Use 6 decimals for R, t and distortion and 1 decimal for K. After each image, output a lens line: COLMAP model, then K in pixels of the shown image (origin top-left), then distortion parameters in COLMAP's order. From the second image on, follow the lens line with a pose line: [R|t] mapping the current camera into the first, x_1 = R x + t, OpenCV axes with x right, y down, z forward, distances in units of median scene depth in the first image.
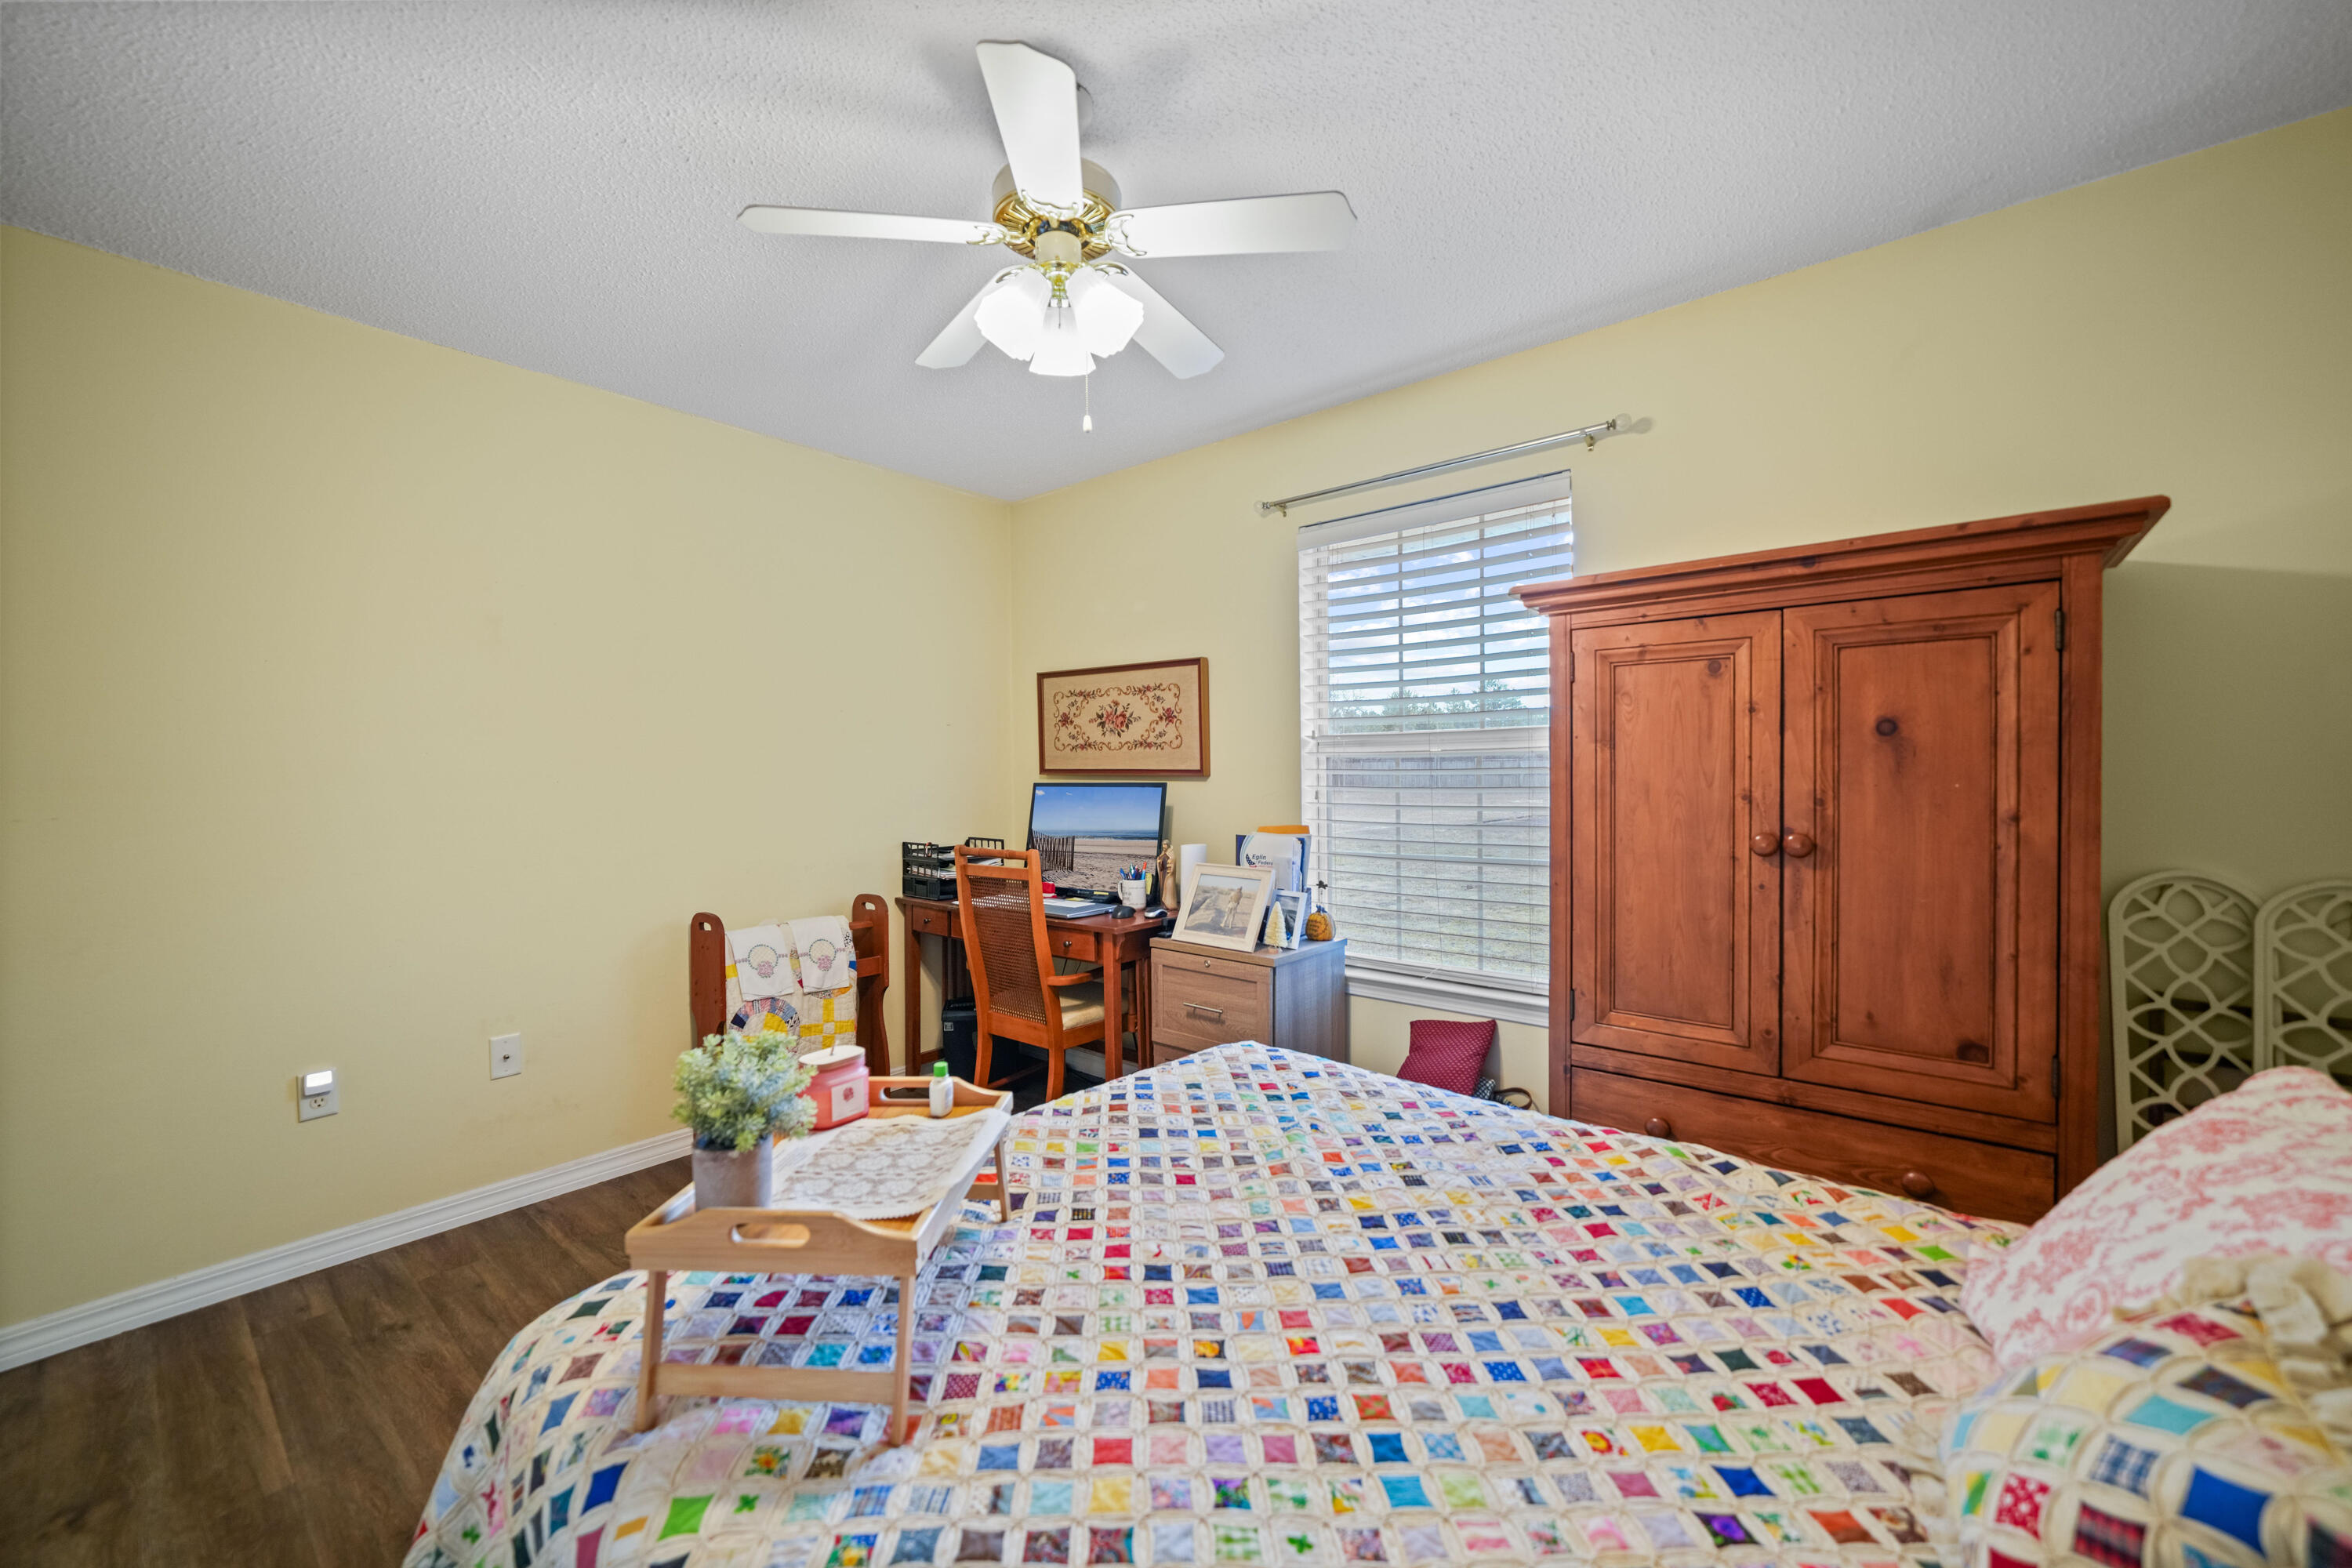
lens RADIAL K [[884.6, 0, 1174.6], [0, 884.6, 794.8], [0, 0, 1]] dist [-0.012330, 0.000159]
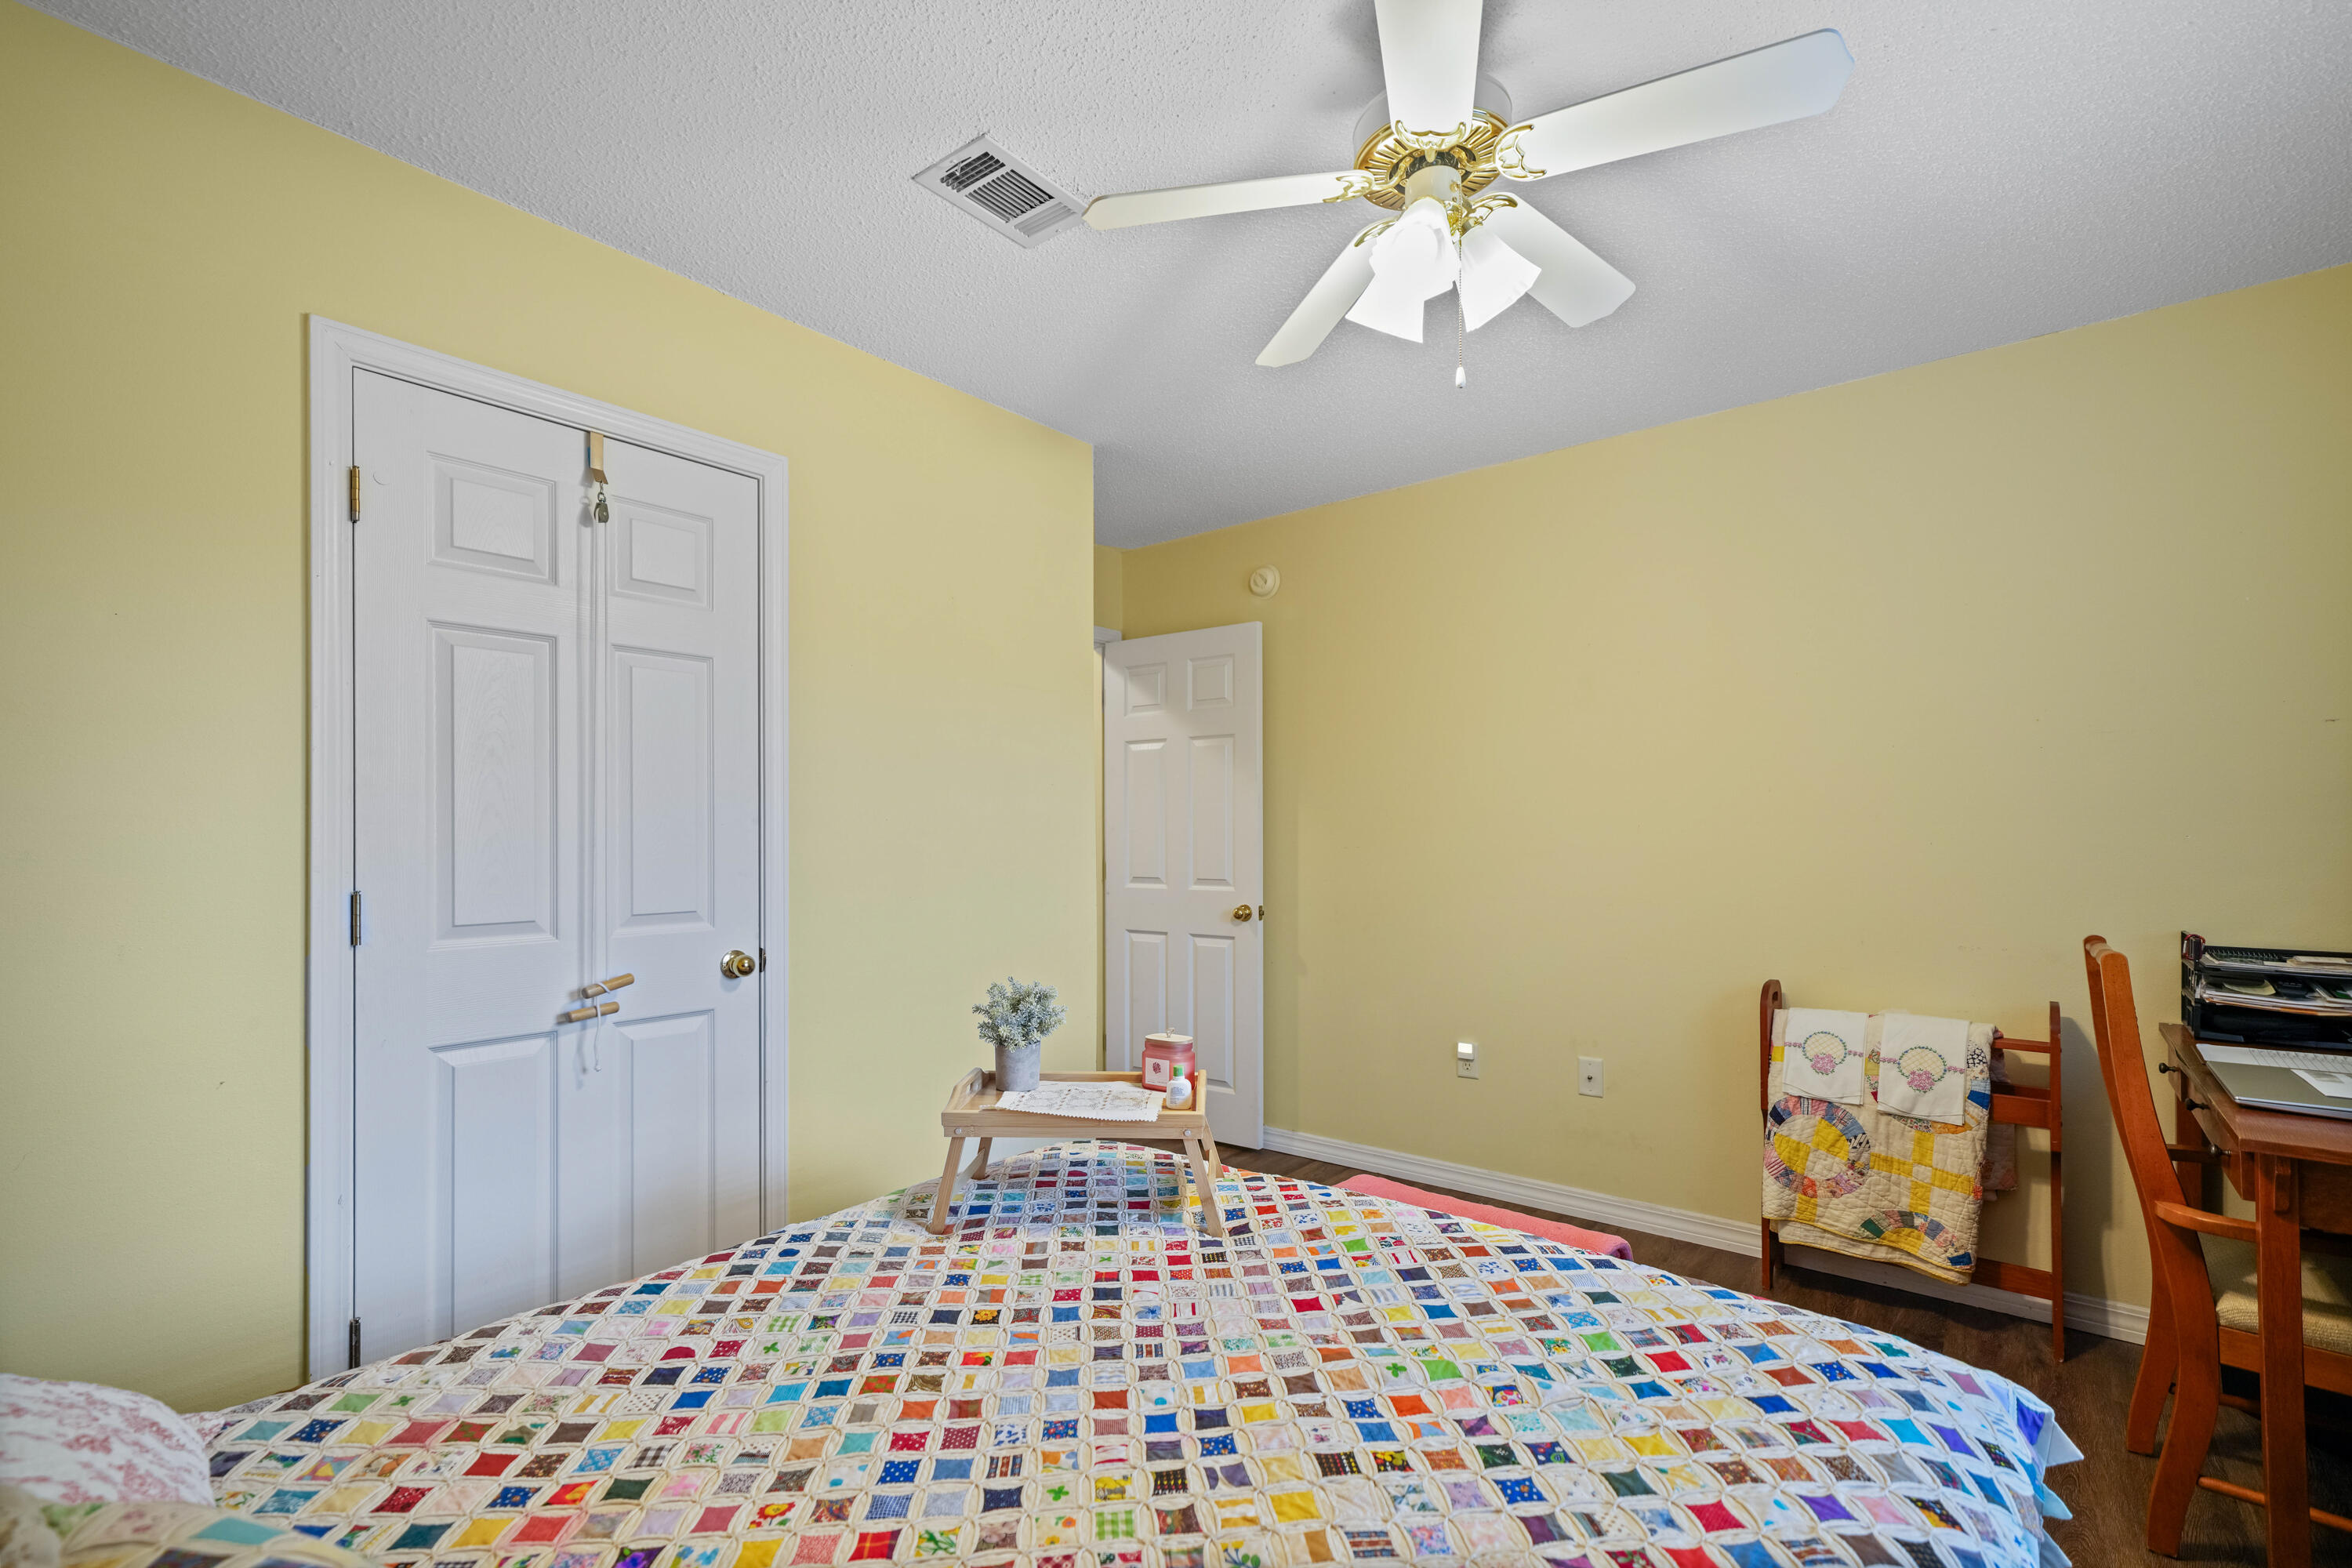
lens RADIAL K [[1066.1, 0, 1209.4], [0, 1066.1, 822.2], [0, 0, 1]] dist [0.003780, 0.000350]
pose [[0.034833, -0.000764, -0.999393, 0.895853], [-0.019336, 0.999812, -0.001438, -0.015837], [0.999206, 0.019374, 0.034812, 0.758430]]
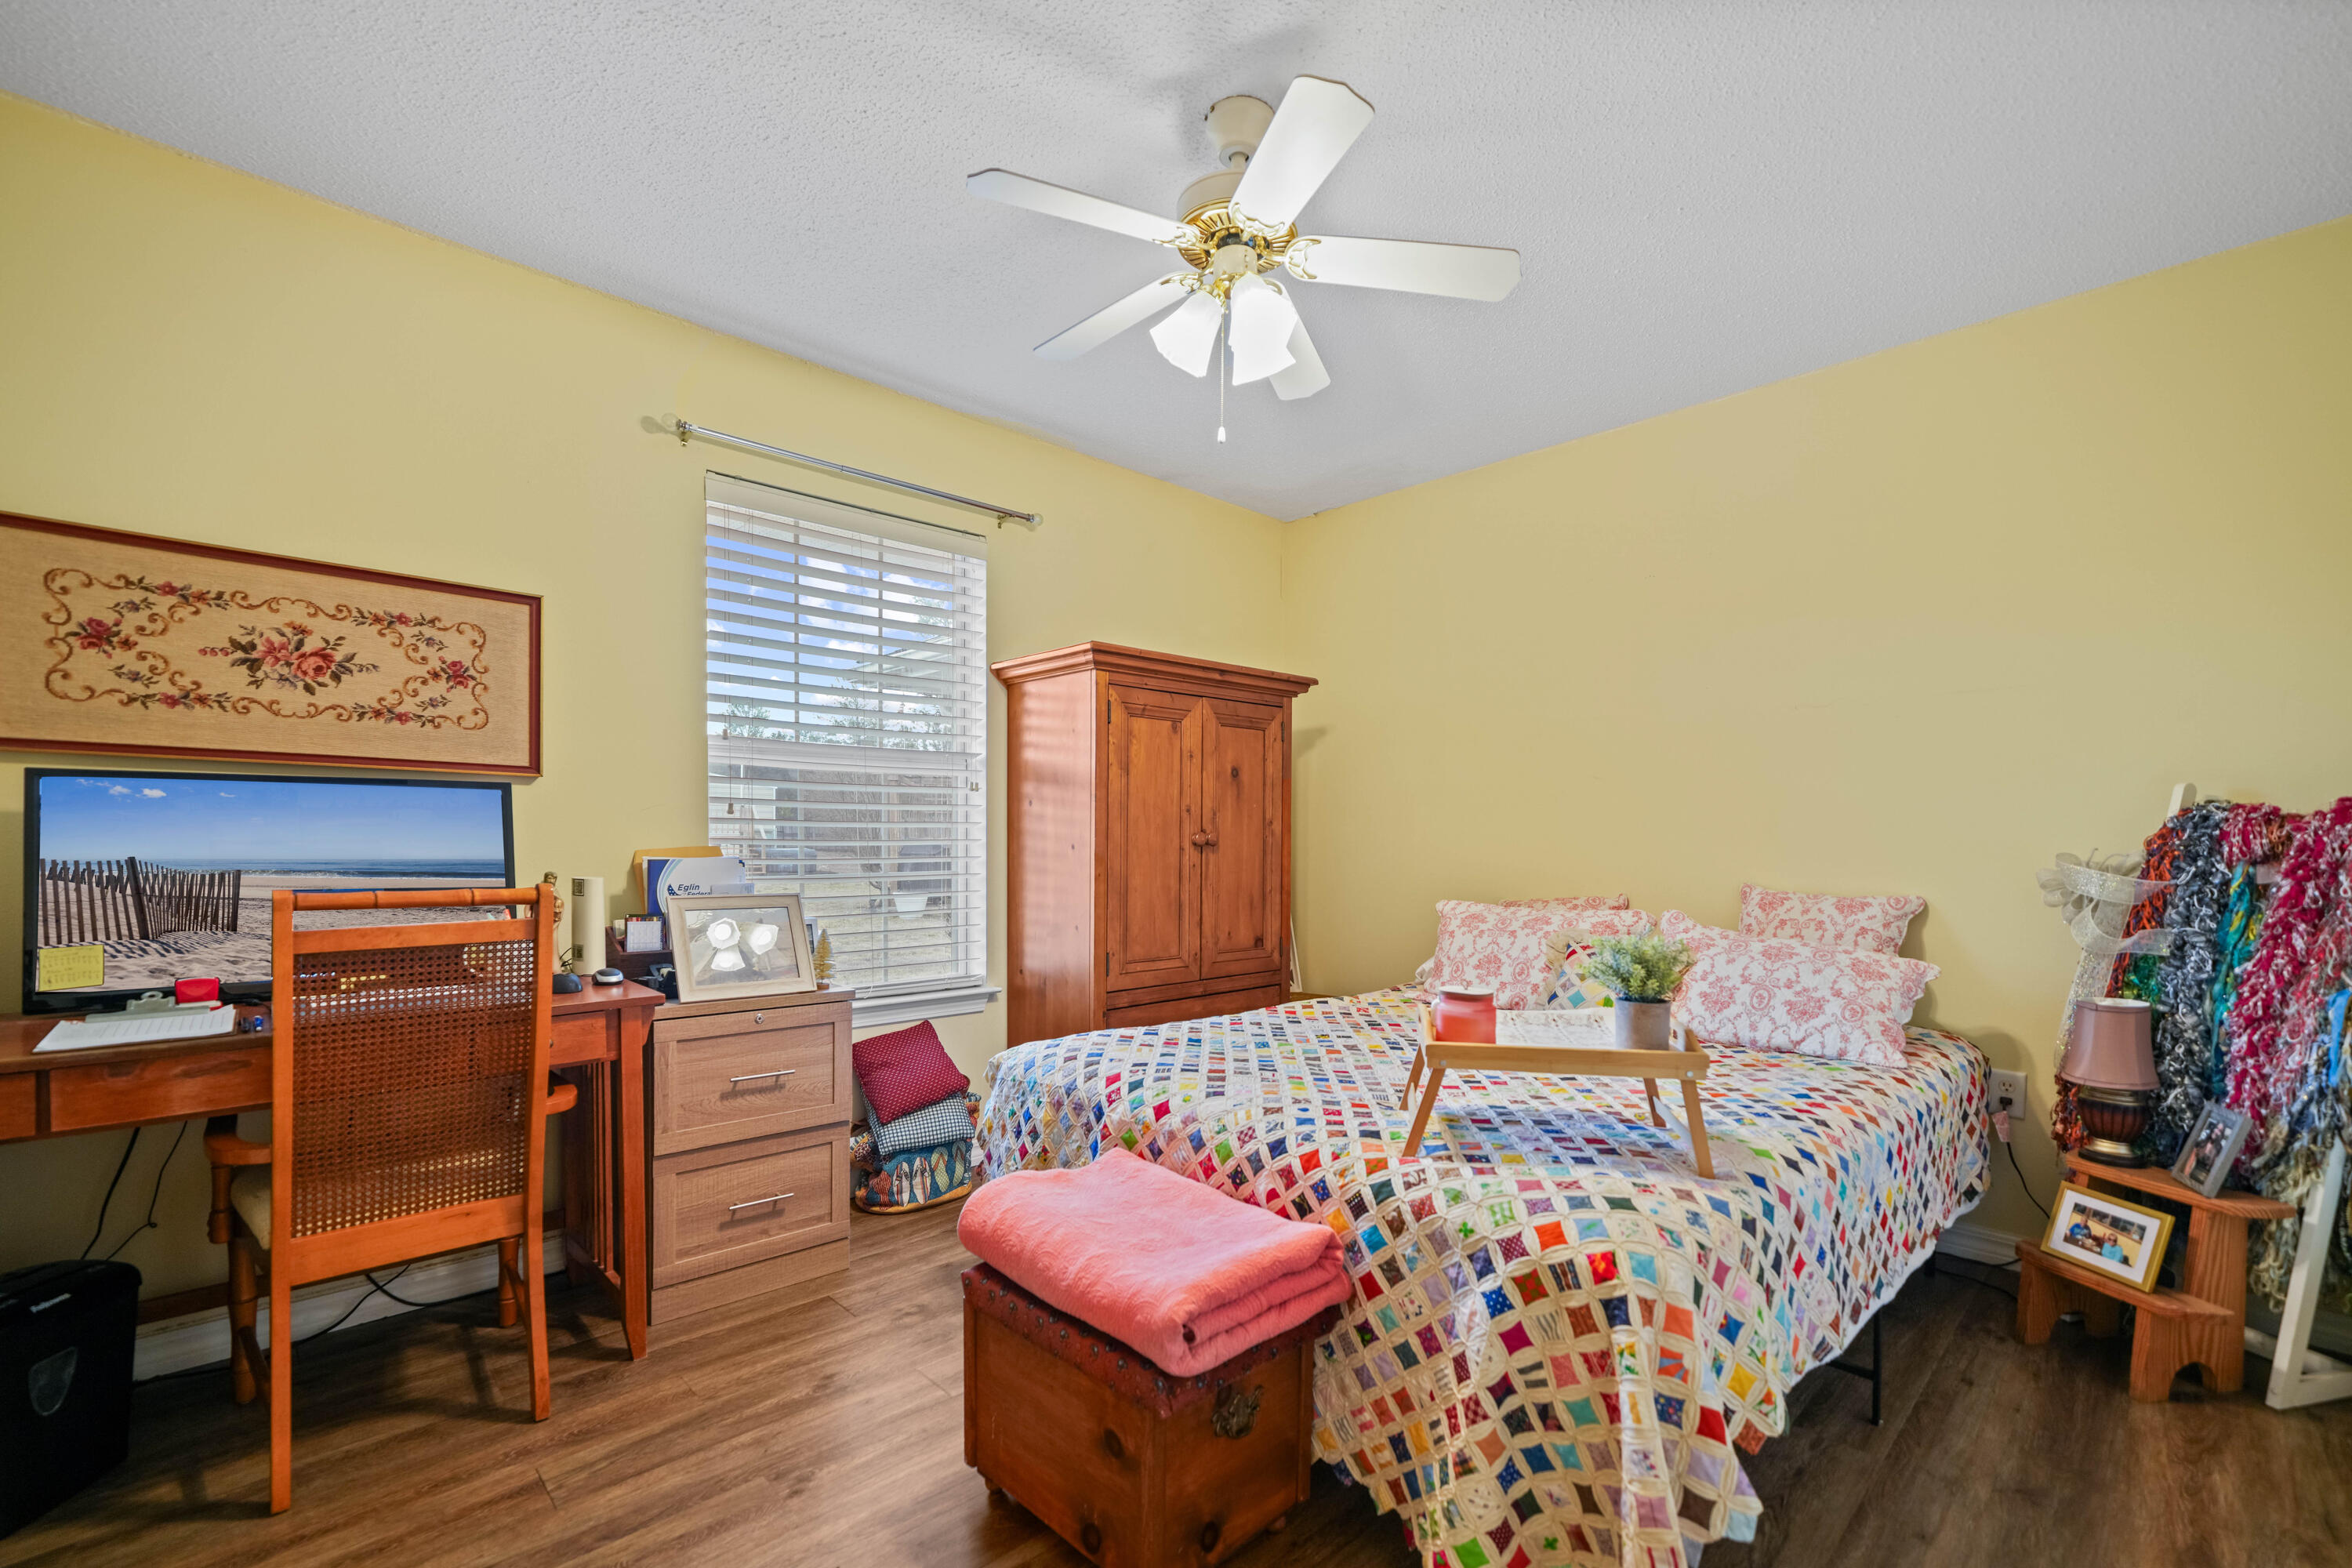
lens RADIAL K [[983.2, 0, 1171.4], [0, 983.2, 853.4], [0, 0, 1]] dist [0.002281, 0.000174]
pose [[0.143204, -0.013838, 0.989596, -1.323150], [0.012365, 0.999849, 0.012192, 0.068845], [-0.989616, 0.010490, 0.143354, 0.910524]]
